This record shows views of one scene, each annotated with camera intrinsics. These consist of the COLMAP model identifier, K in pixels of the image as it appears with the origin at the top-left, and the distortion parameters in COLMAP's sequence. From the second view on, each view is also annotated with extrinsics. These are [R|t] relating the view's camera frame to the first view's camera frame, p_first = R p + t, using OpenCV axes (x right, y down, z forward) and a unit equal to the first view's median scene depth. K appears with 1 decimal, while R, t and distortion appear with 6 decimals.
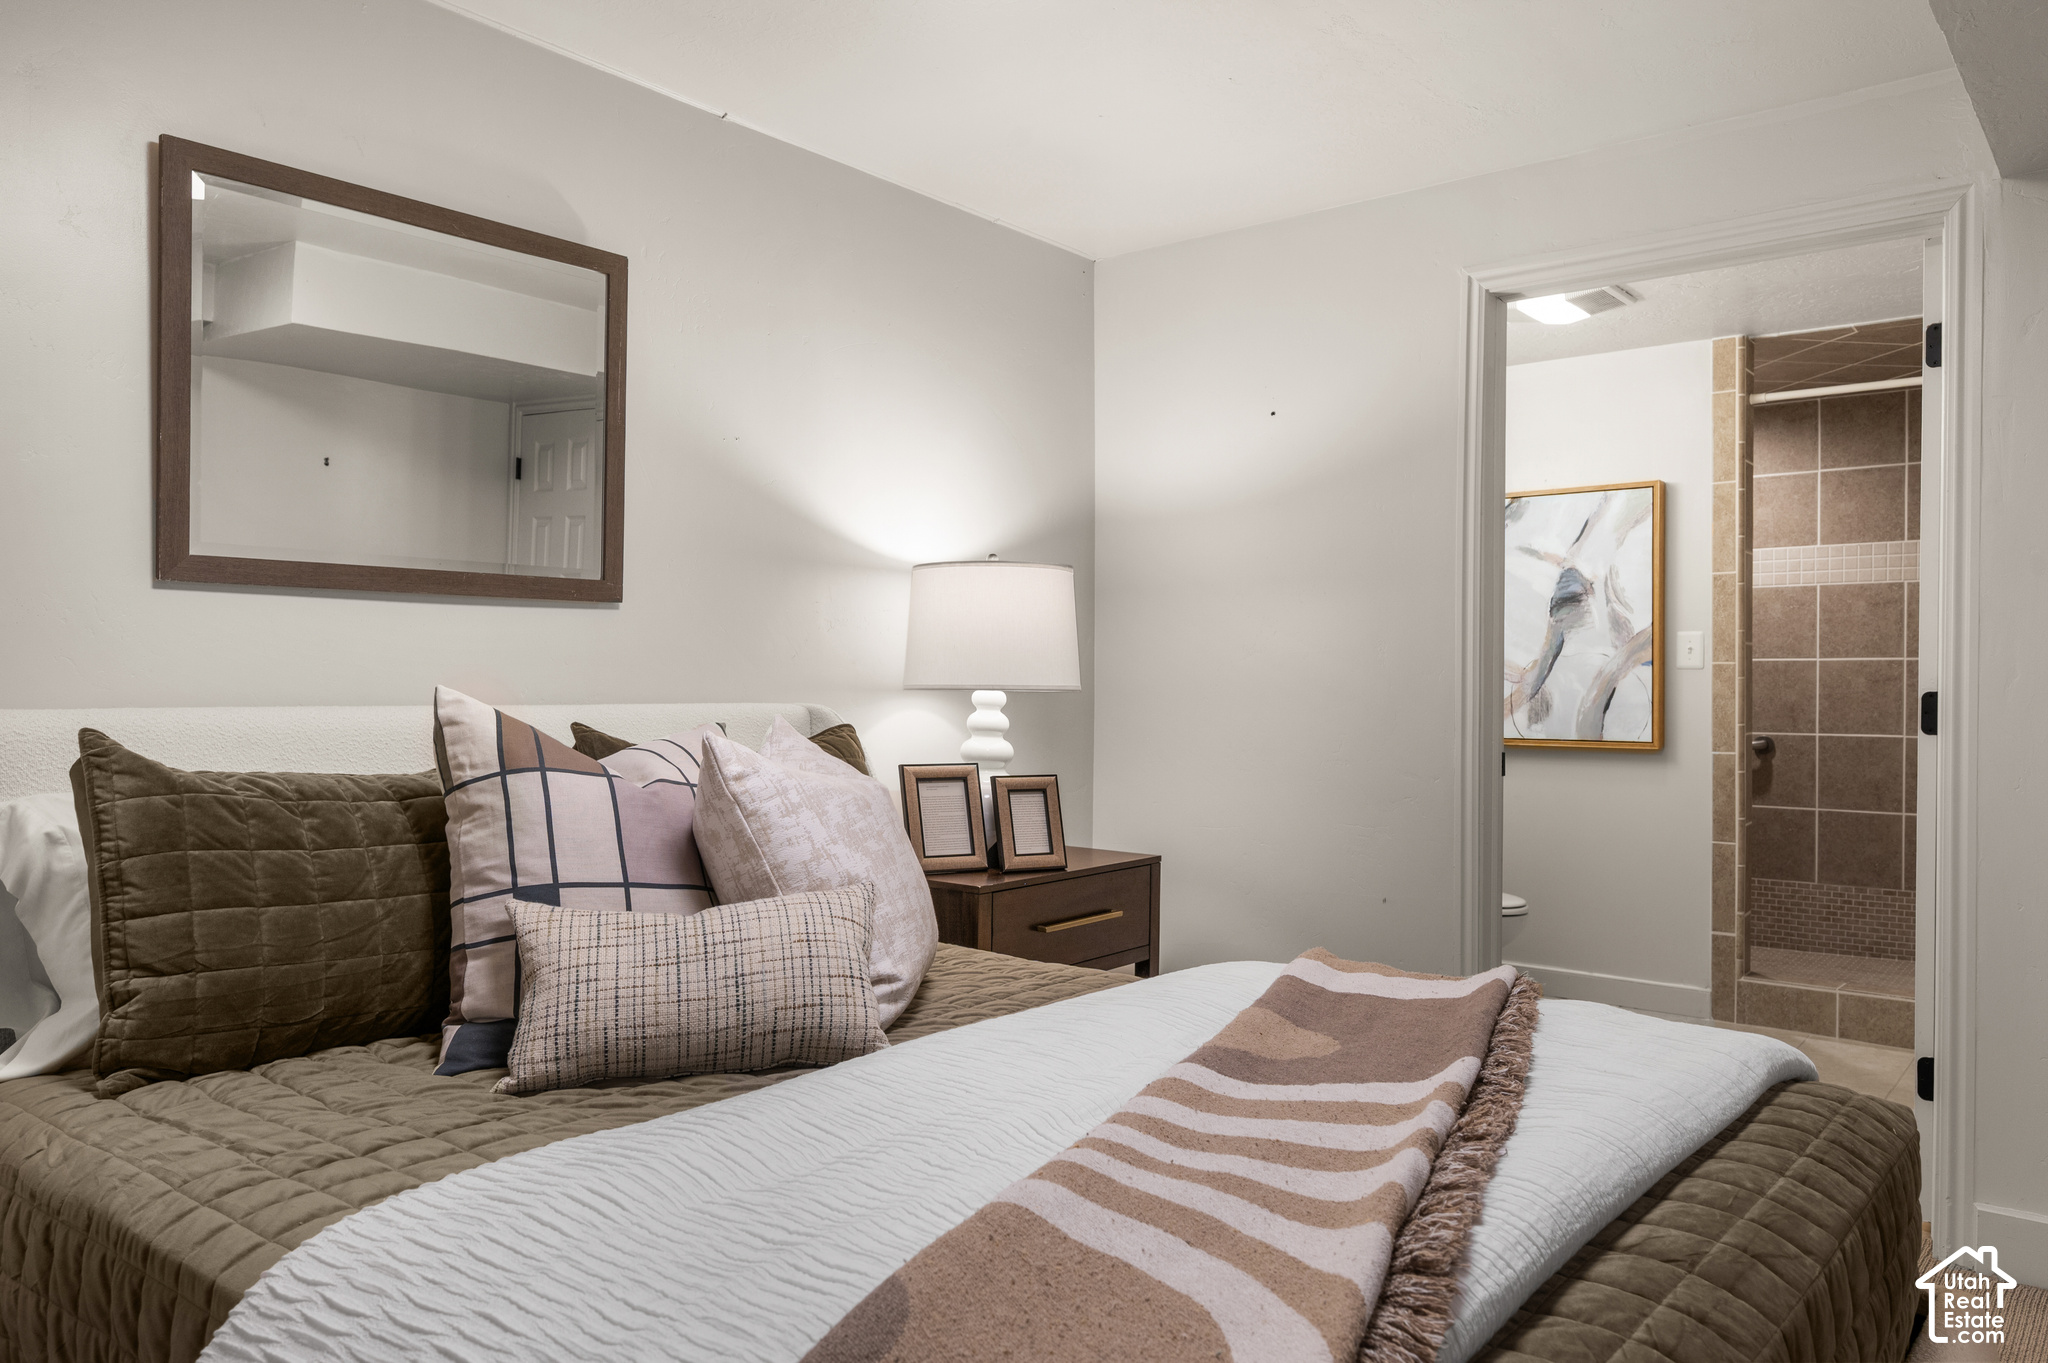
lens RADIAL K [[1443.4, 0, 1020.8], [0, 1443.4, 679.4], [0, 0, 1]] dist [0.001860, -0.000948]
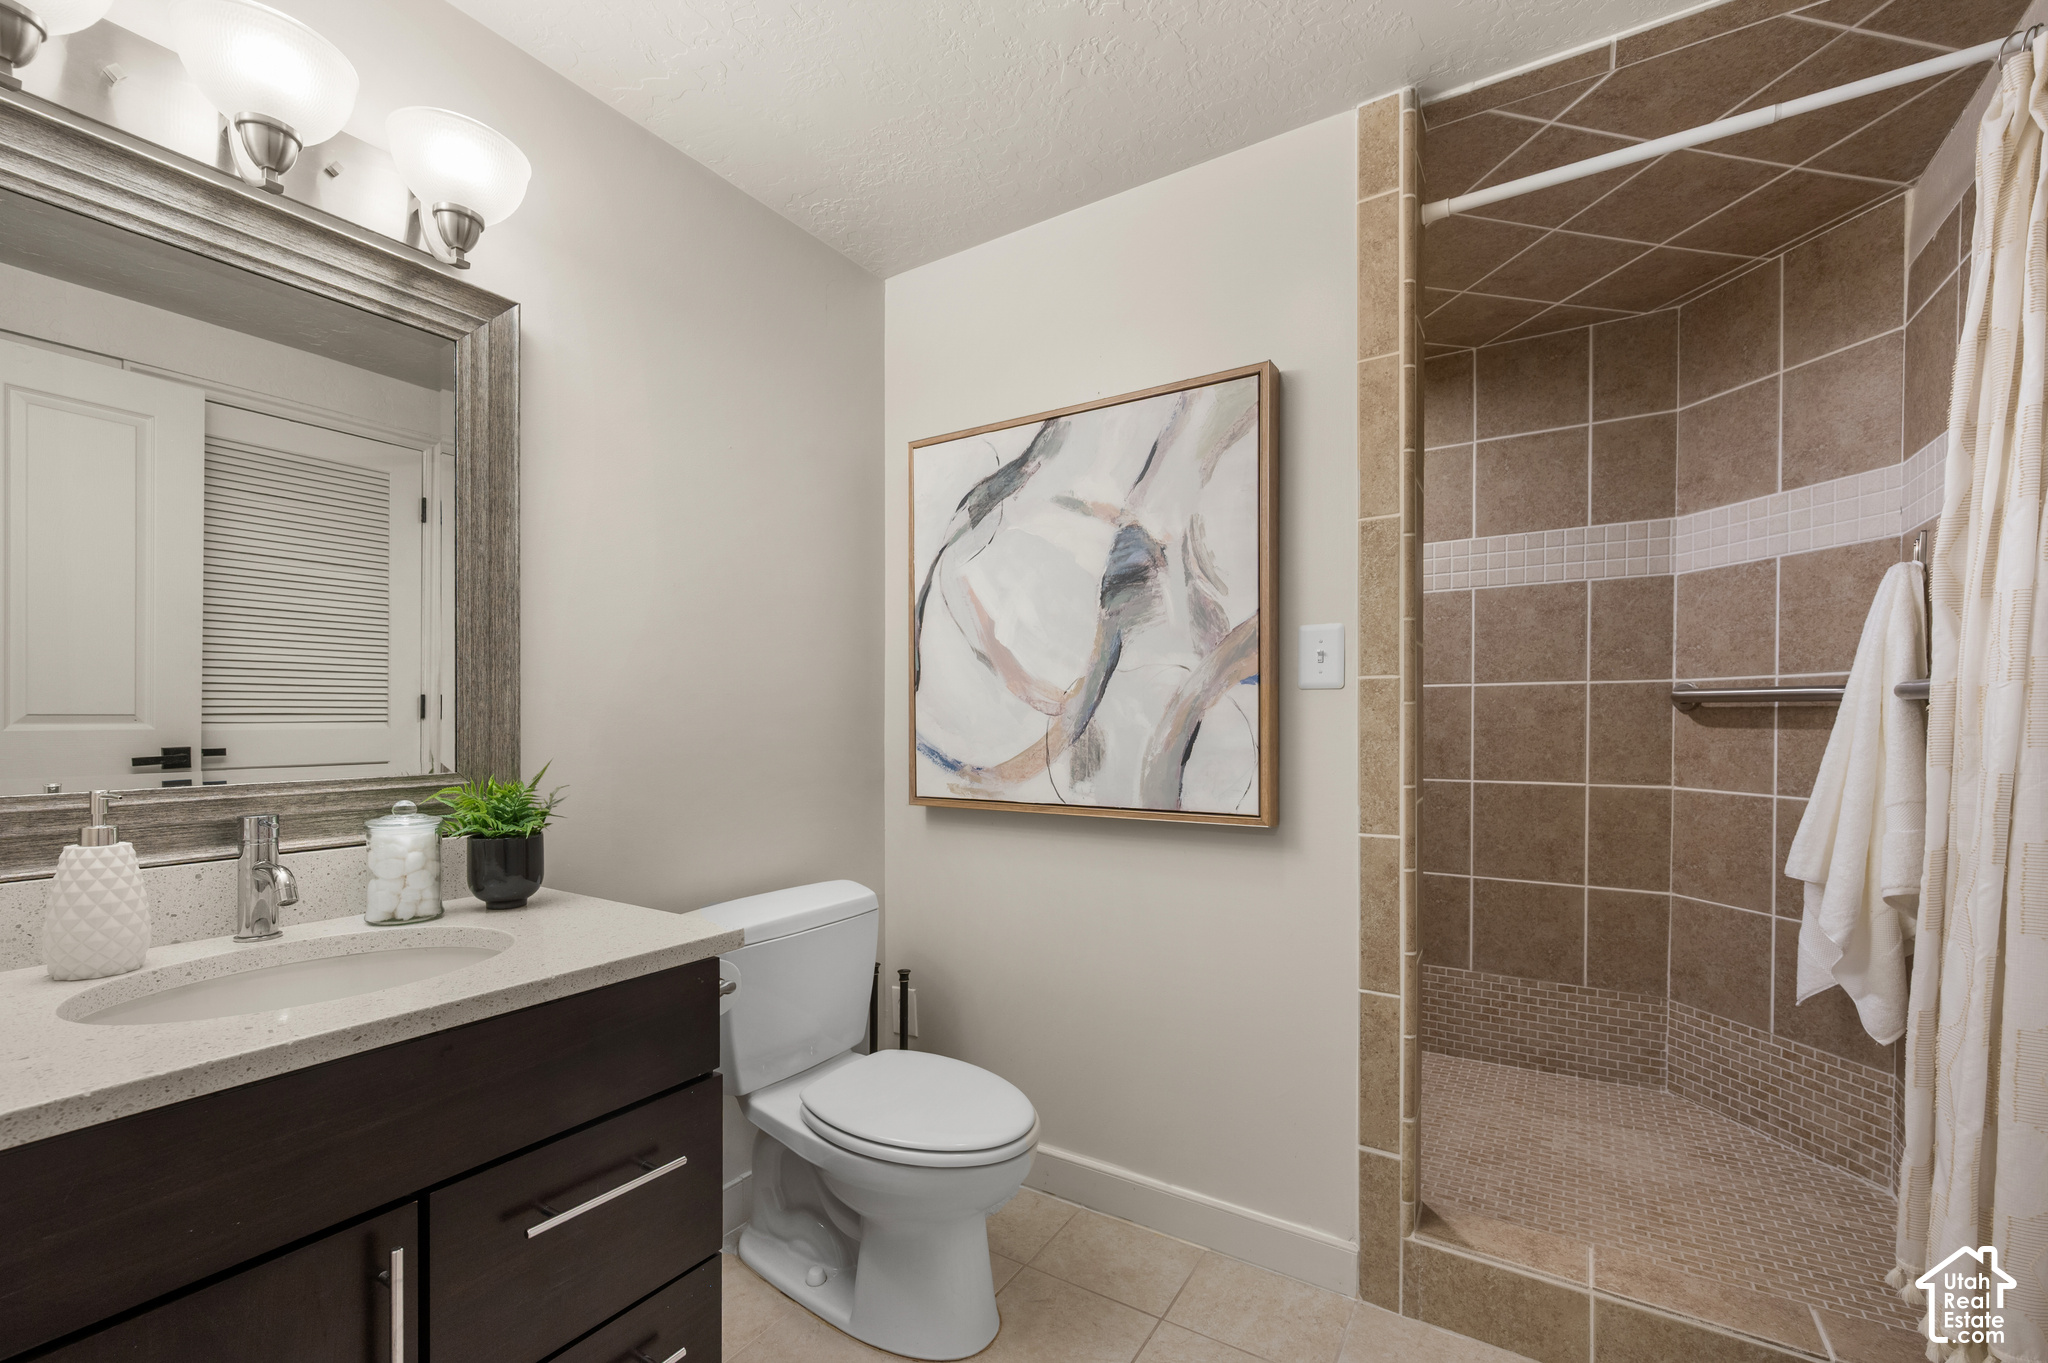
lens RADIAL K [[879.1, 0, 1006.1], [0, 879.1, 728.2], [0, 0, 1]] dist [0.001541, -0.000064]
pose [[0.994510, -0.006545, 0.104439, 0.299151], [0.005648, 0.999945, 0.008878, 0.004664], [-0.104491, -0.008239, 0.994492, 0.658680]]
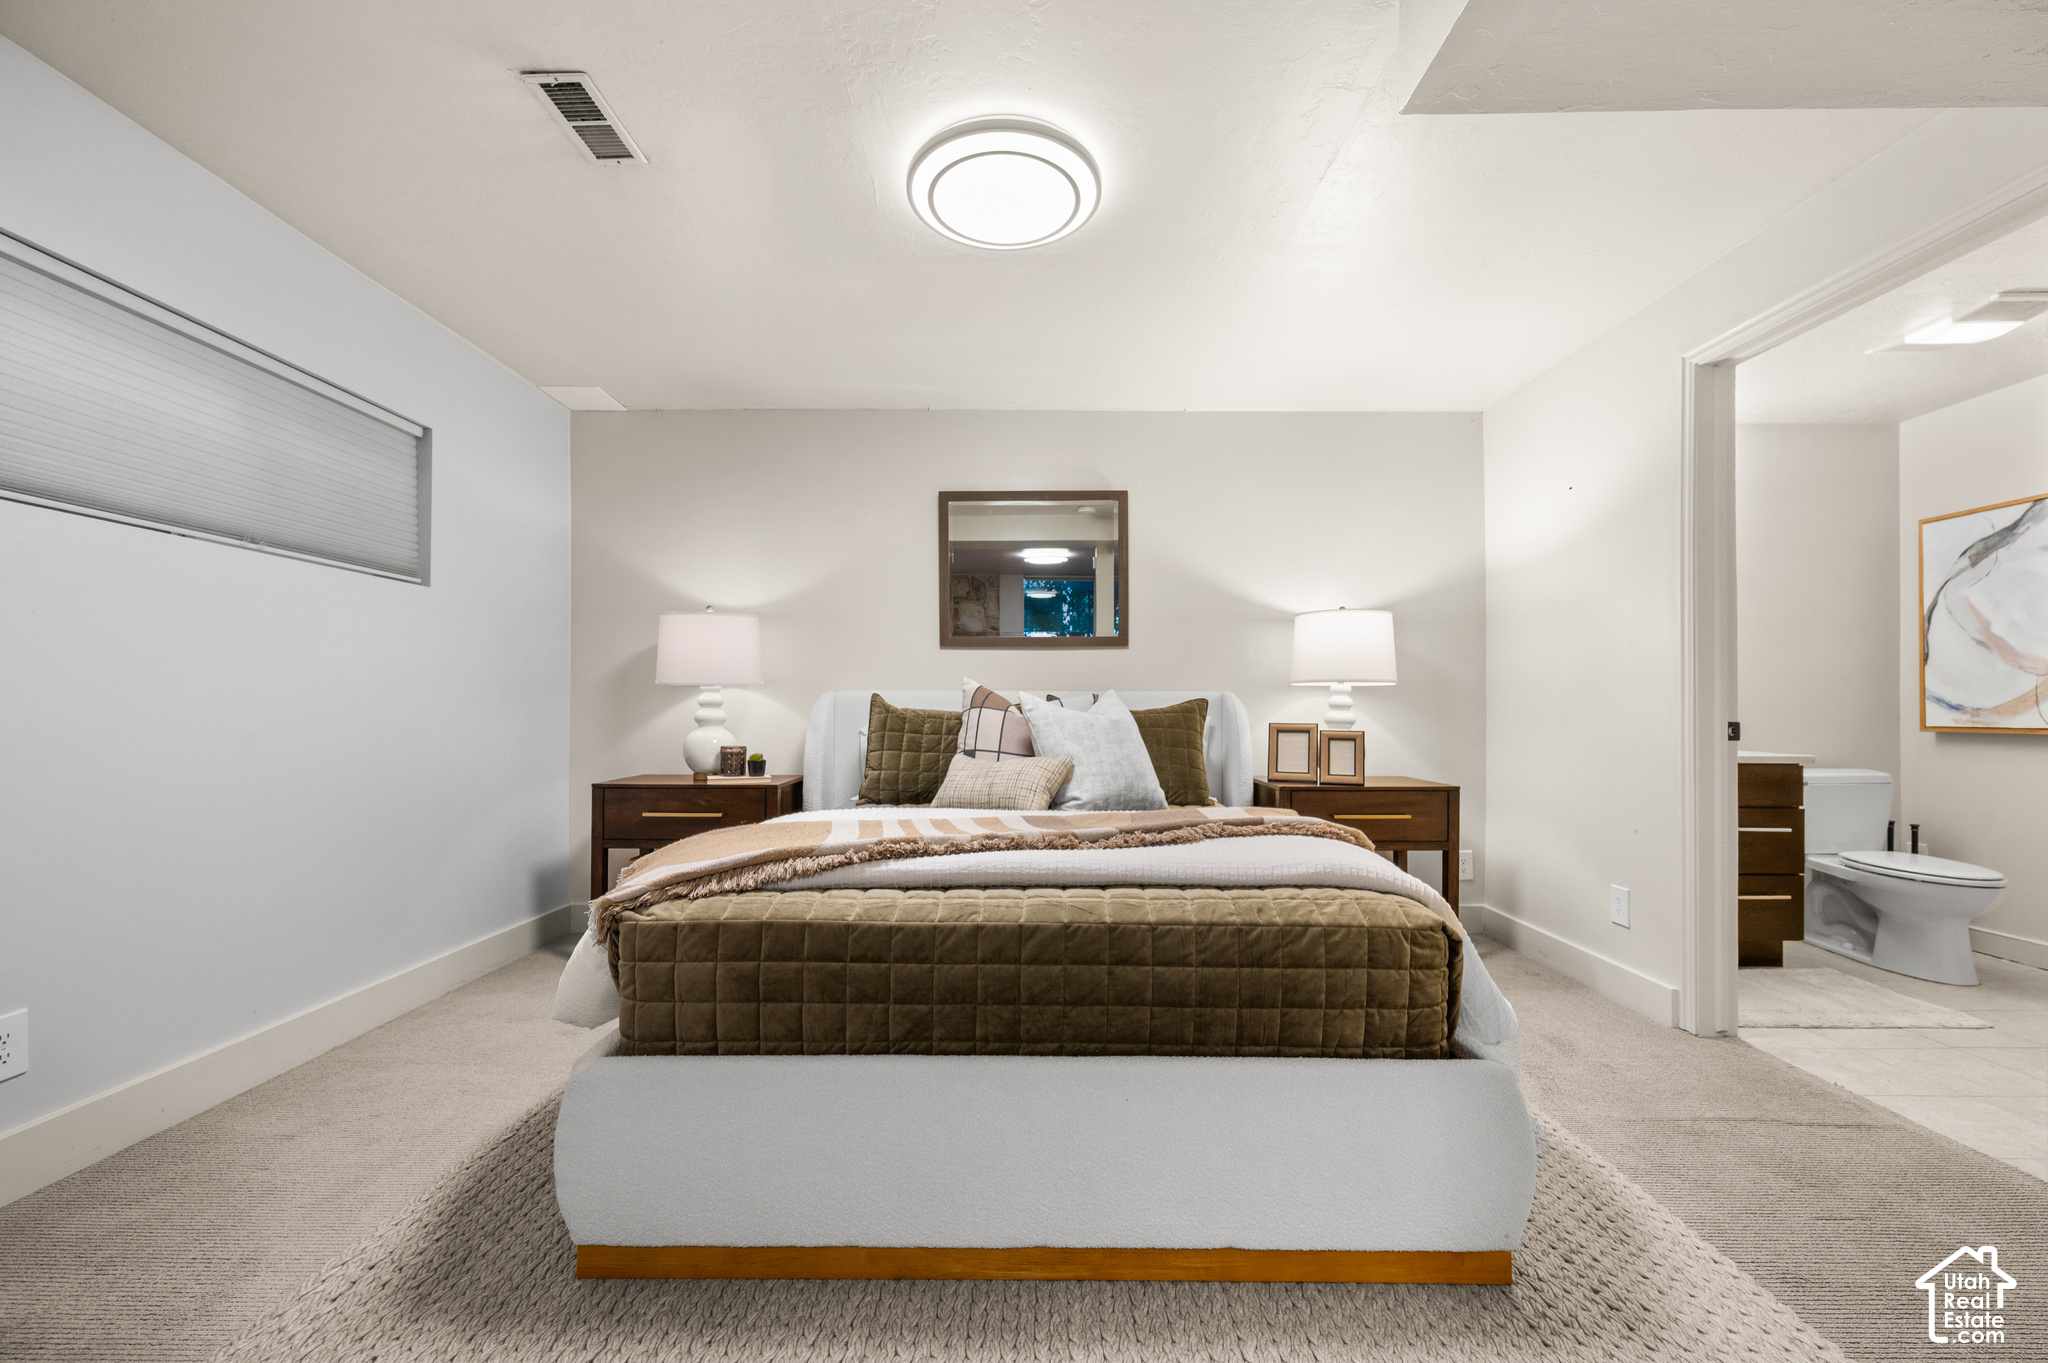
lens RADIAL K [[814.8, 0, 1026.4], [0, 814.8, 704.5], [0, 0, 1]] dist [0.001099, 0.000397]
pose [[0.633348, -0.009277, -0.773812, 0.354554], [0.002378, 0.999947, -0.010042, 0.029389], [0.773864, 0.004520, 0.633336, 0.050216]]
